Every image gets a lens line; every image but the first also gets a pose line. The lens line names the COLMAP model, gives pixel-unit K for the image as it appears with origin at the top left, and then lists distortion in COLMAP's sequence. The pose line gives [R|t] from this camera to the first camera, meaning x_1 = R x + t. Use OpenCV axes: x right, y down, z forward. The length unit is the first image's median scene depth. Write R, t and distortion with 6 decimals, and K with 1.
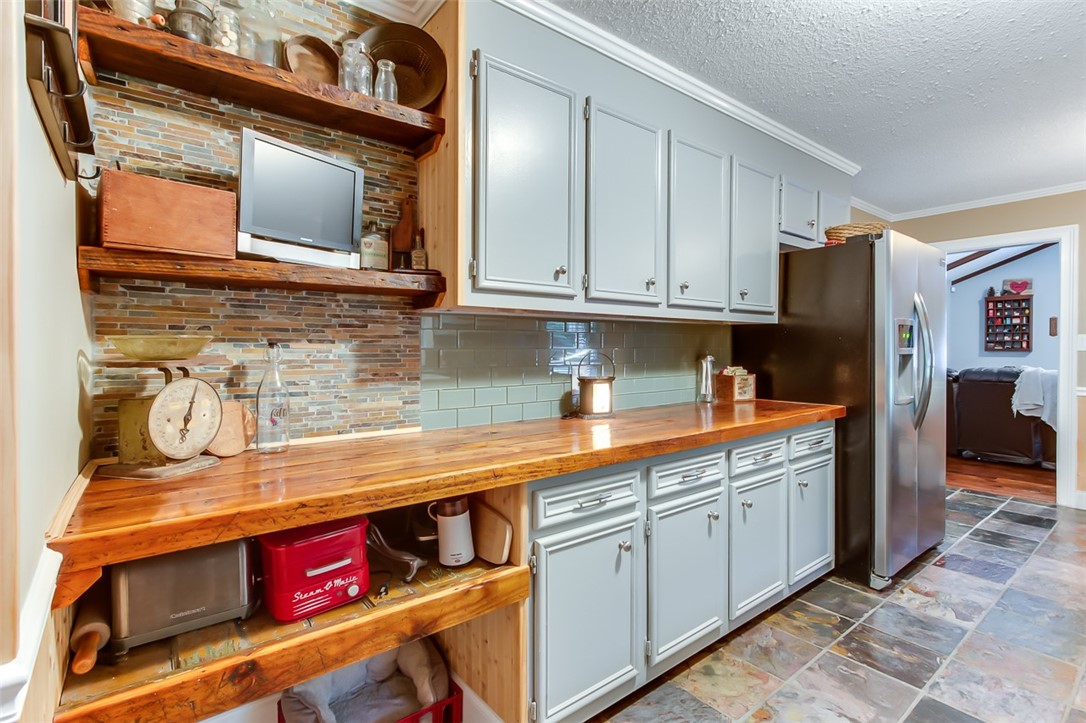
lens RADIAL K [[470.5, 0, 543.0], [0, 470.5, 361.5], [0, 0, 1]] dist [-0.001390, -0.000034]
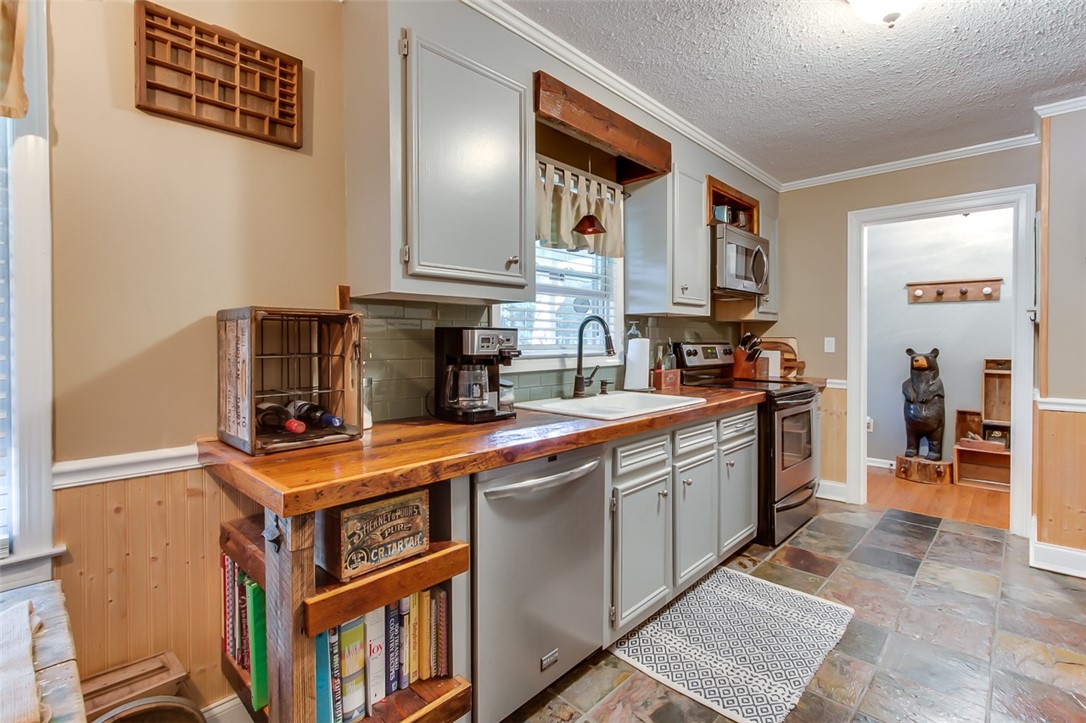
lens RADIAL K [[505.0, 0, 544.3], [0, 505.0, 345.1], [0, 0, 1]] dist [-0.054978, -0.000073]
pose [[0.983084, 0.002395, 0.183142, -0.106243], [0.000096, 0.999908, -0.013590, 0.002337], [-0.183157, 0.013378, 0.982993, -0.078444]]
